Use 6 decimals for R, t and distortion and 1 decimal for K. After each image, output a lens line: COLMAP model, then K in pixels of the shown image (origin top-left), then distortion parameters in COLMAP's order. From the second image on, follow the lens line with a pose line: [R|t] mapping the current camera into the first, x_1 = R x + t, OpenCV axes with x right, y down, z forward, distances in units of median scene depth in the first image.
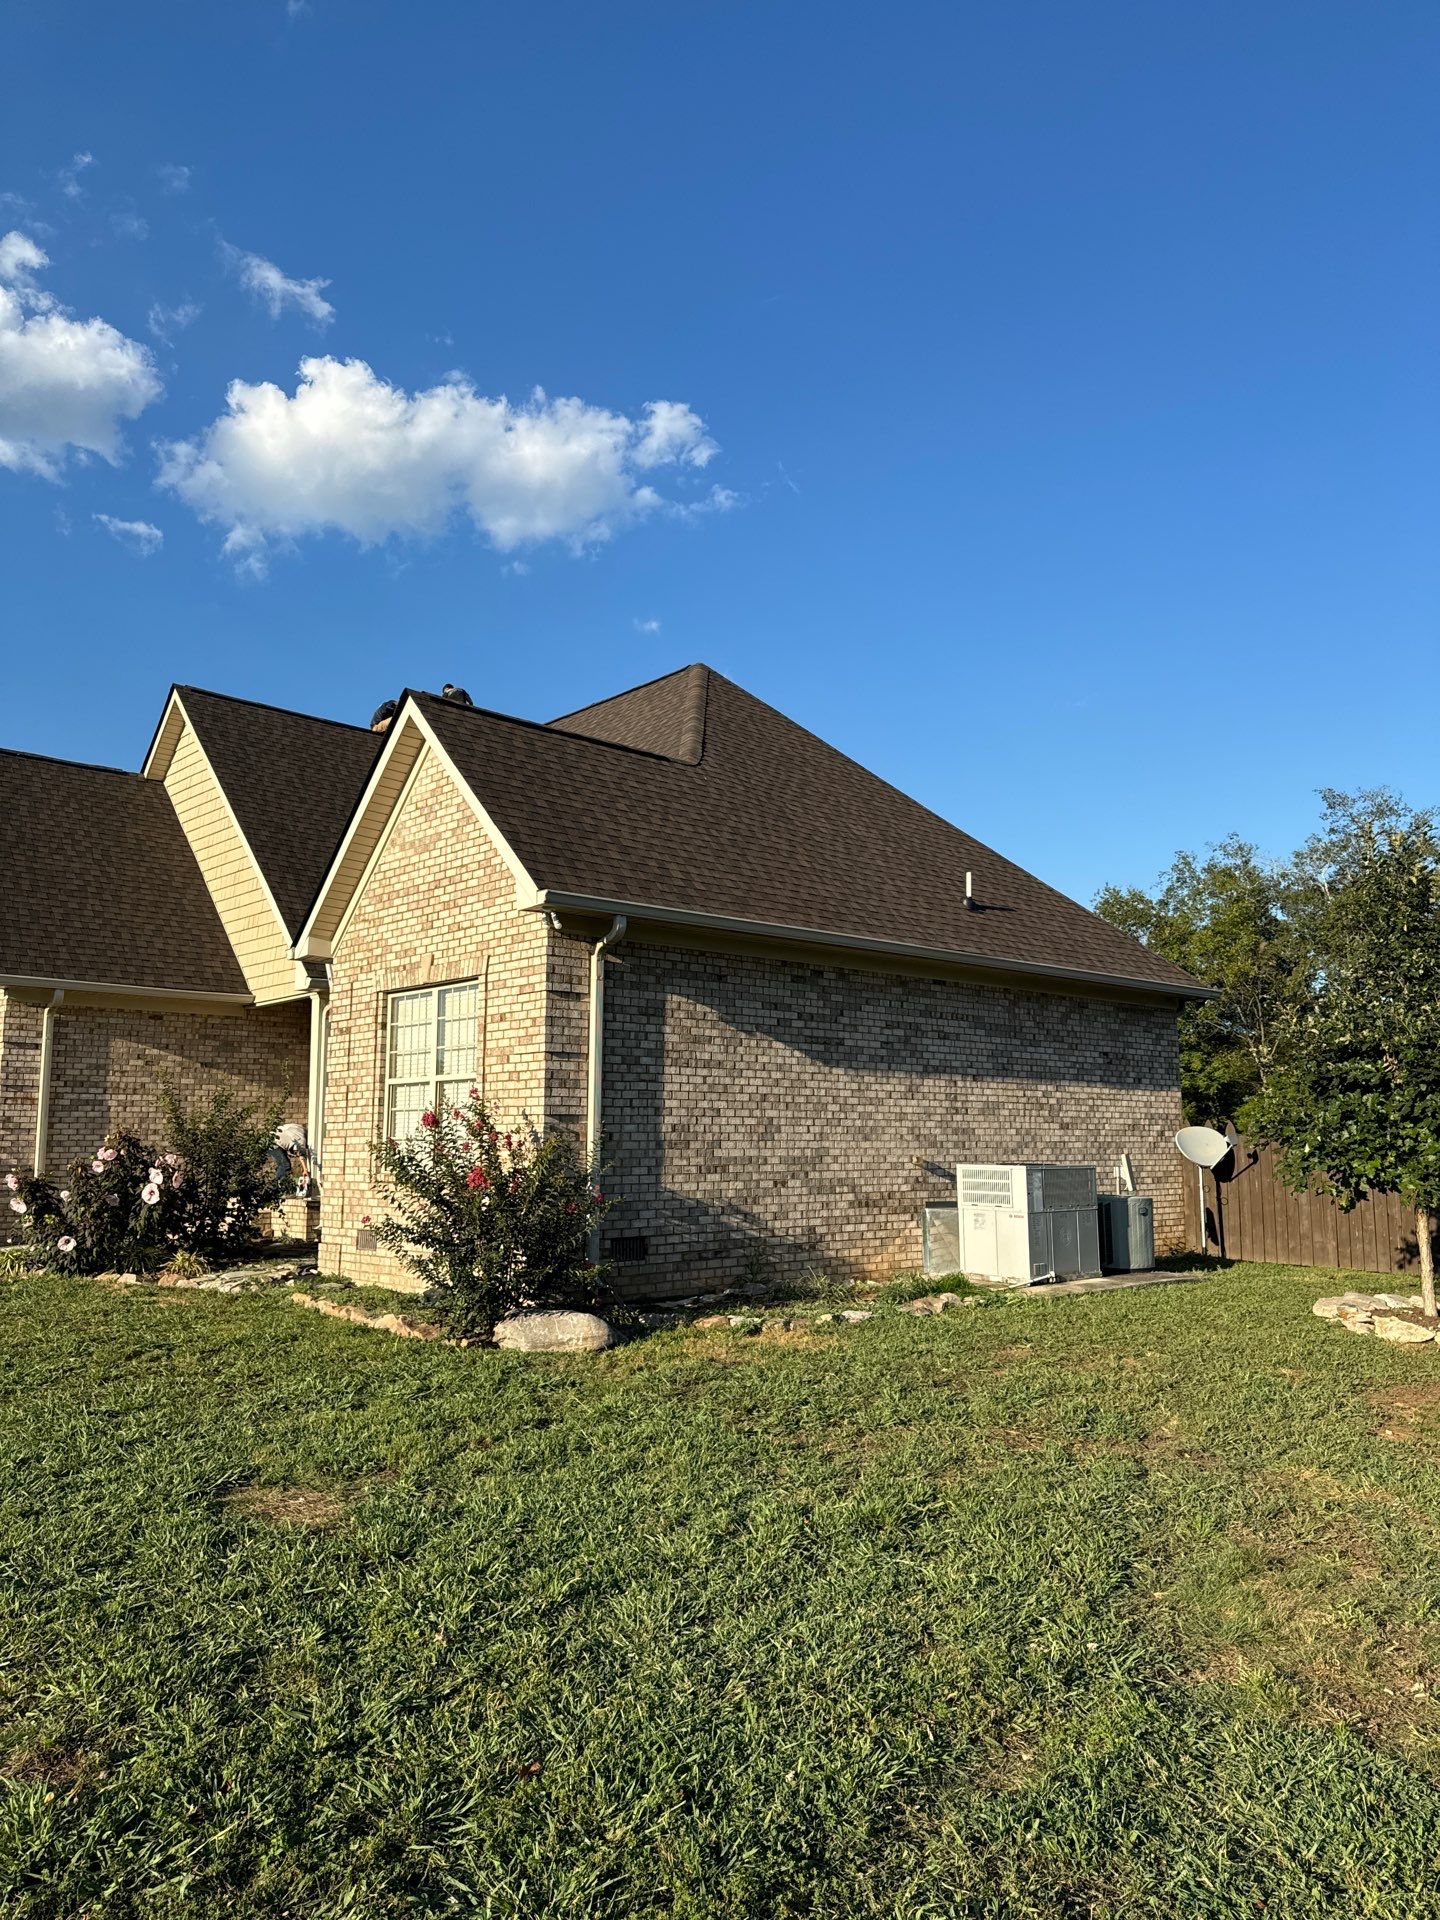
lens RADIAL K [[1341.2, 0, 720.0], [0, 1341.2, 960.0], [0, 0, 1]] dist [0.197945, -0.389085]
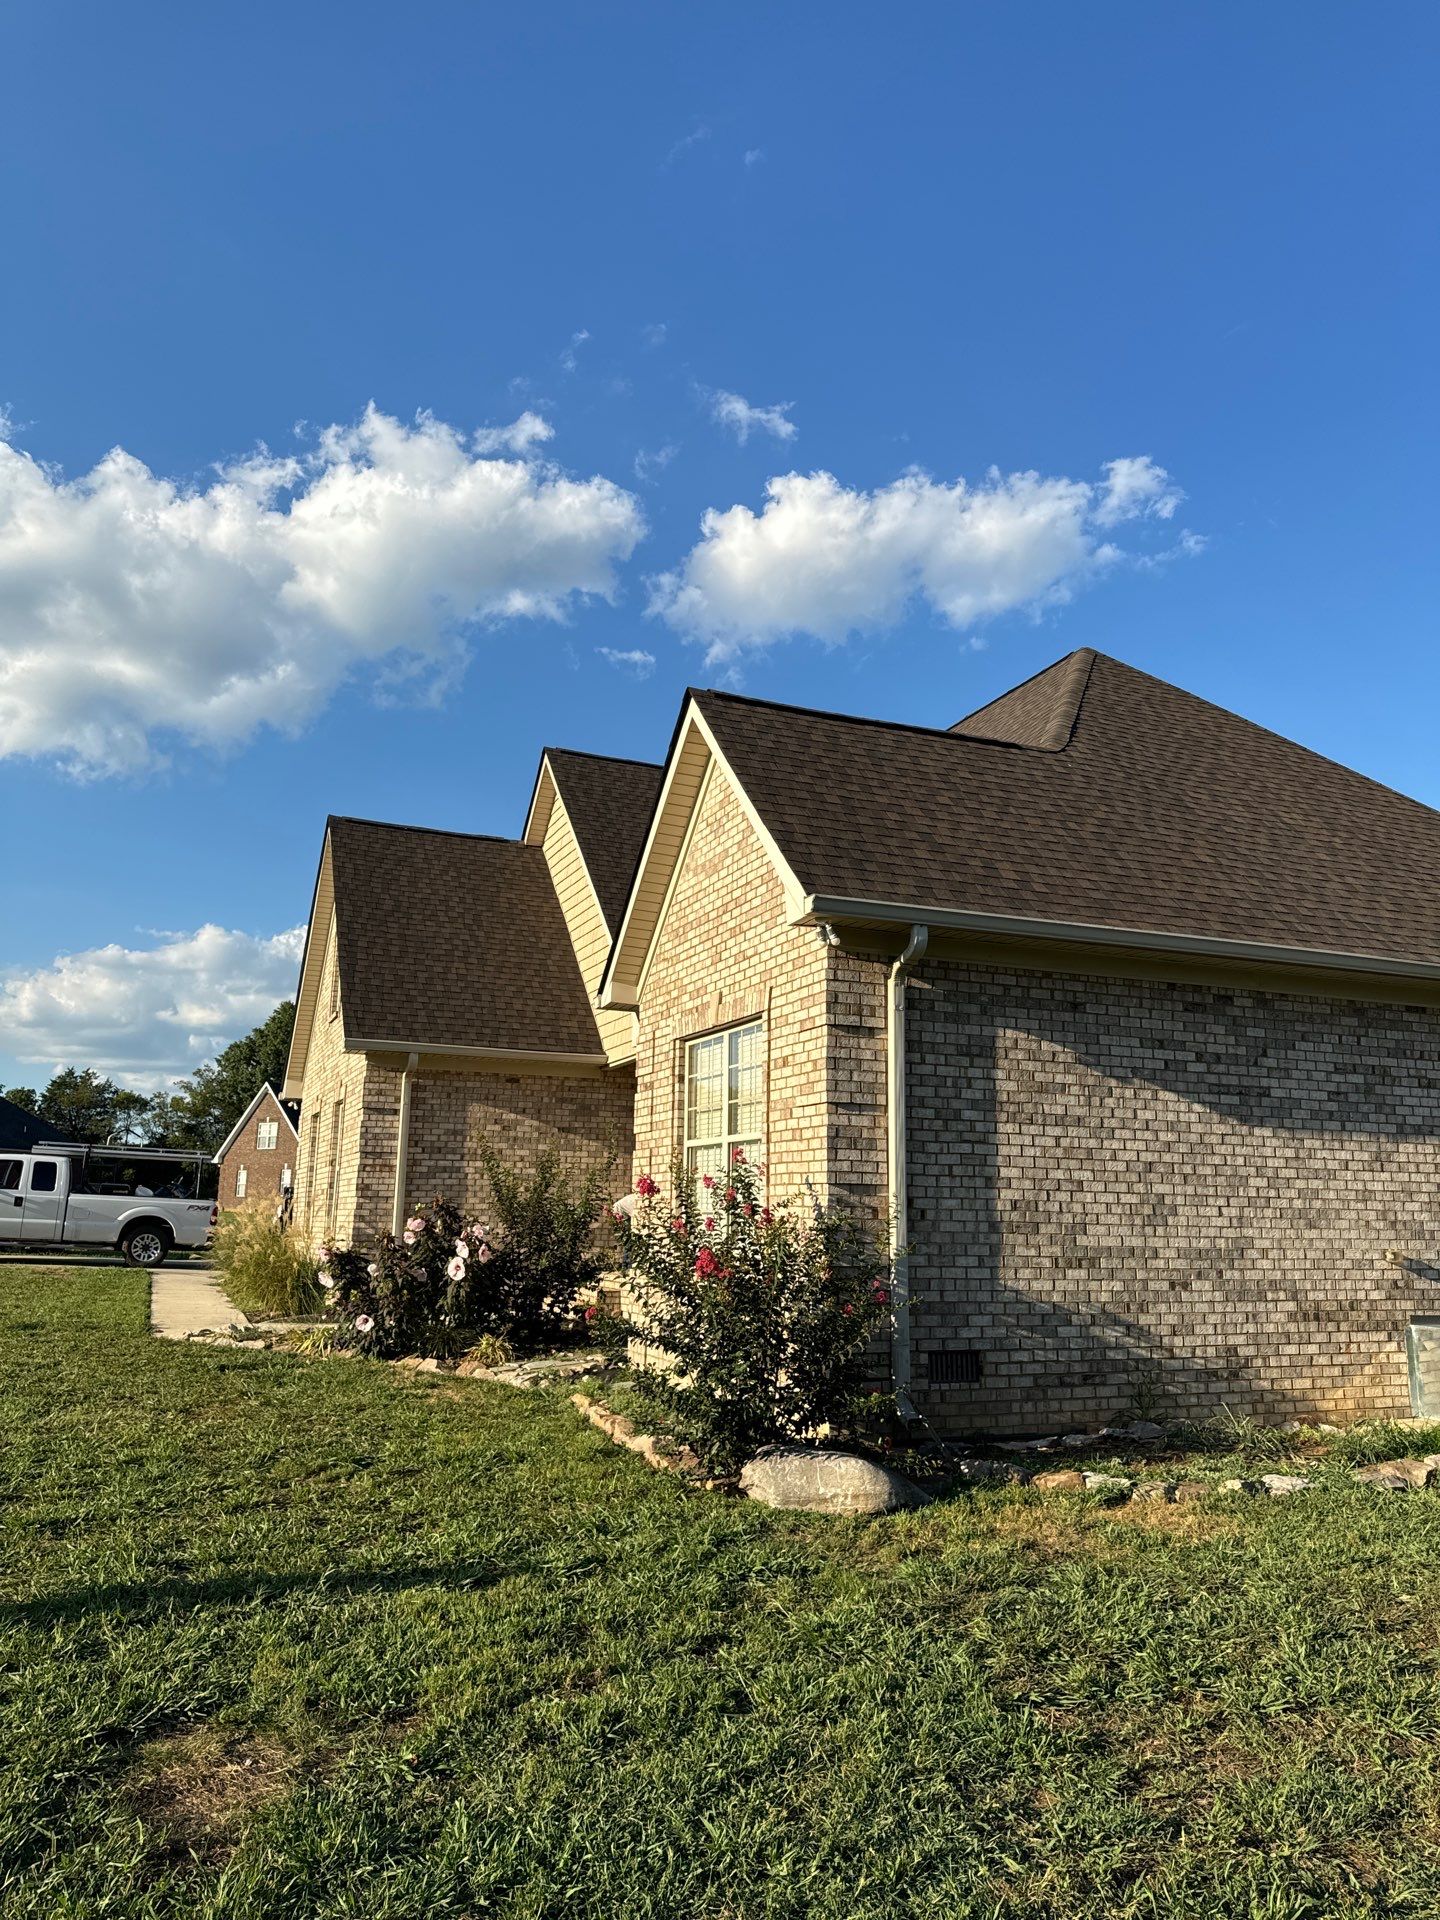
lens RADIAL K [[1341.2, 0, 720.0], [0, 1341.2, 960.0], [0, 0, 1]] dist [0.197945, -0.389085]
pose [[0.941830, -0.049562, -0.332415, 0.064471], [0.031045, 0.997668, -0.060788, 0.026287], [0.334652, 0.046932, 0.941172, 0.201572]]
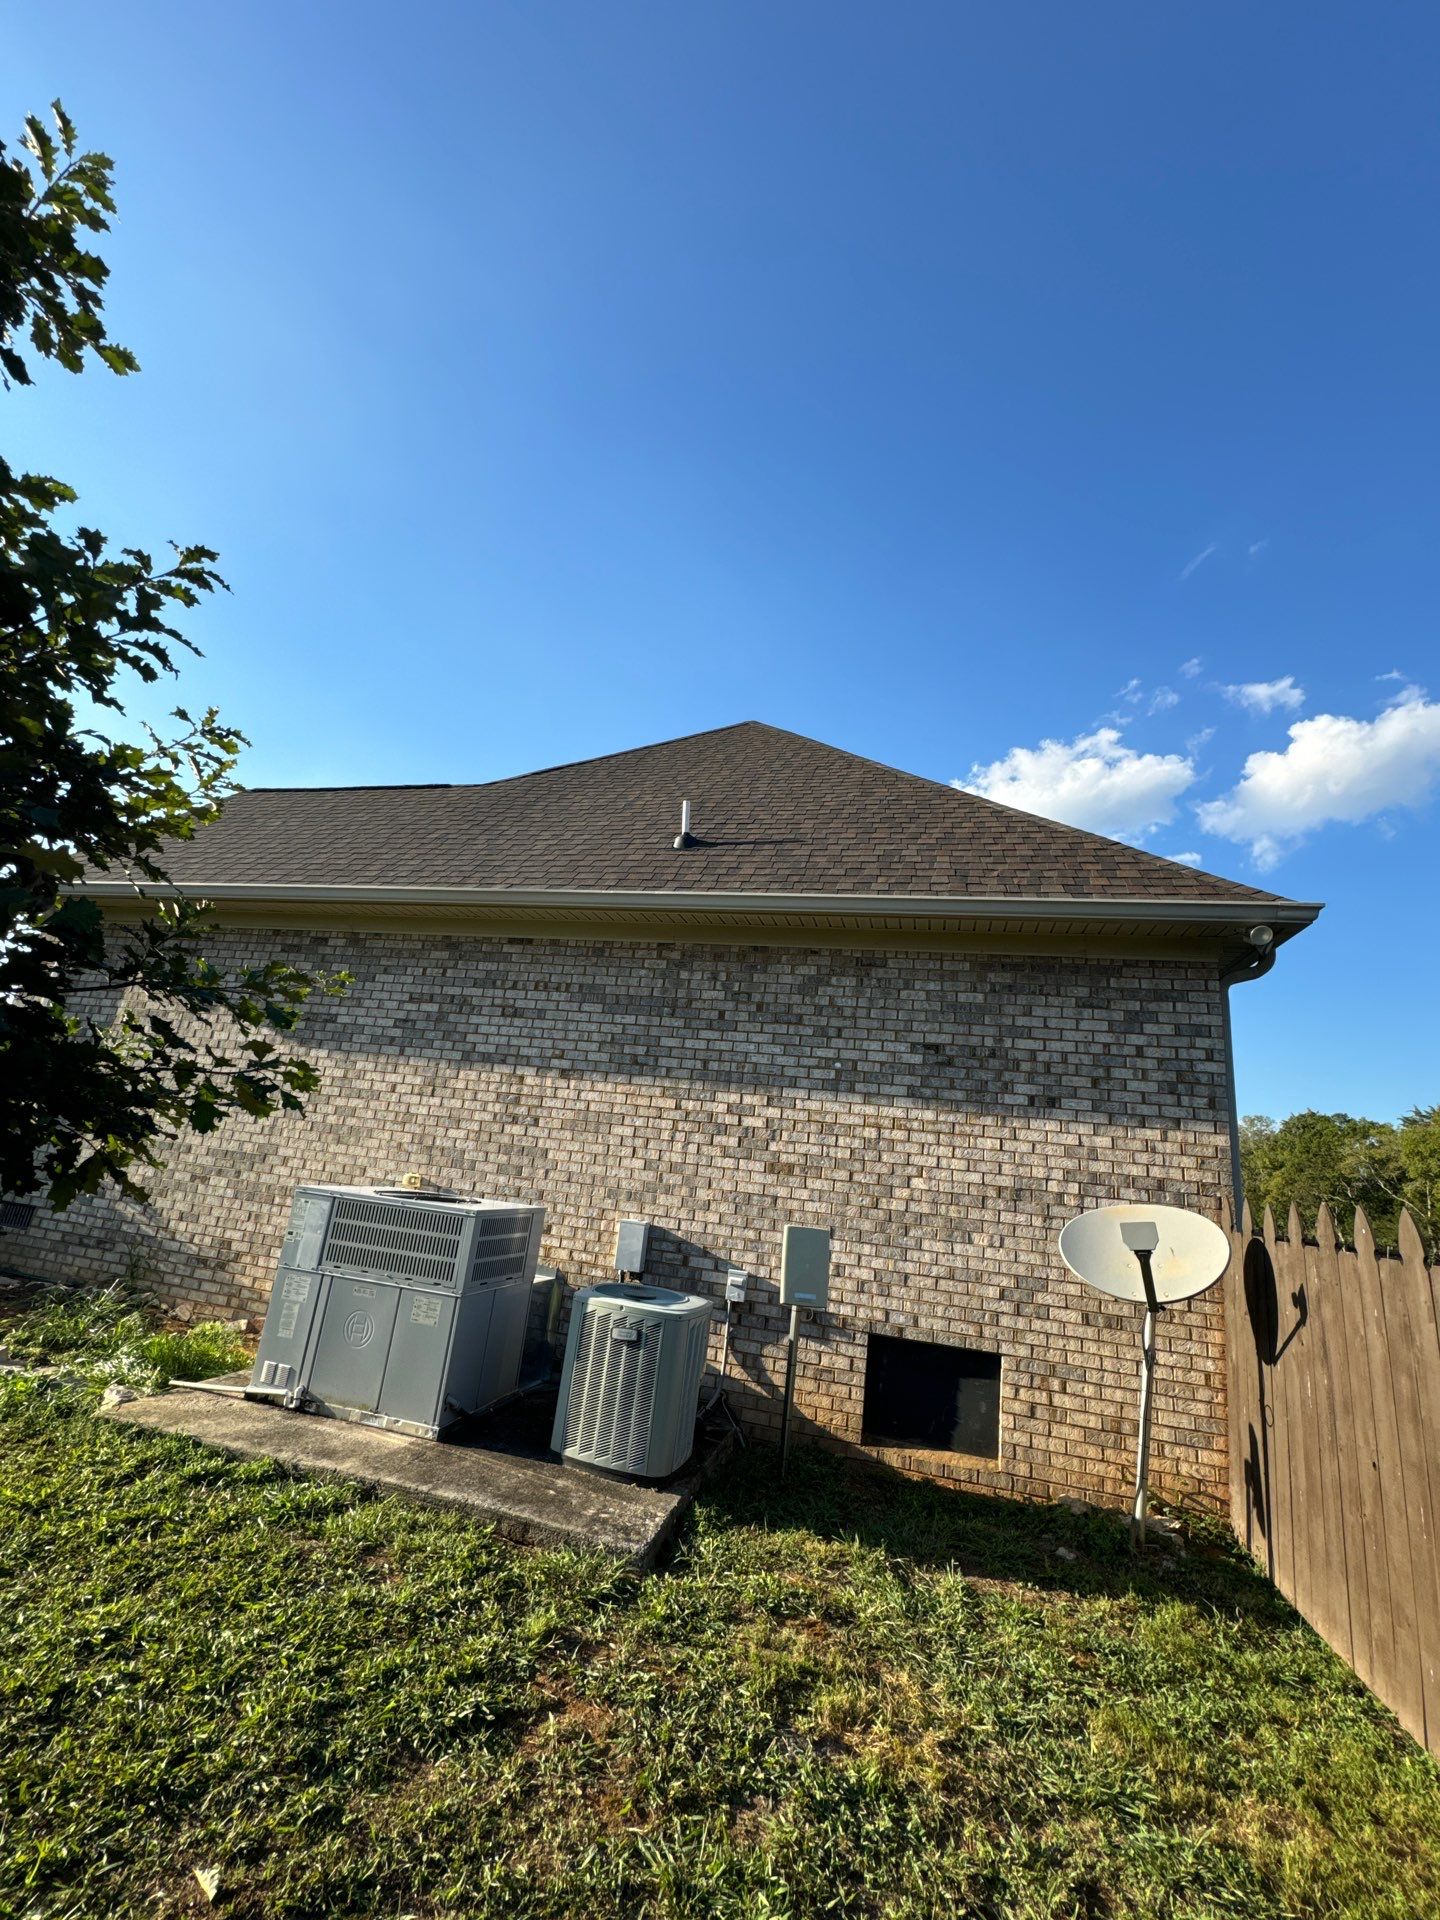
lens RADIAL K [[751.6, 0, 720.0], [0, 751.6, 960.0], [0, 0, 1]] dist [-0.003761, -0.000103]
pose [[0.555798, -0.162914, -0.815198, 0.624909], [0.001016, 0.980742, -0.195305, 0.120116], [0.831317, 0.107722, 0.545260, 0.977689]]
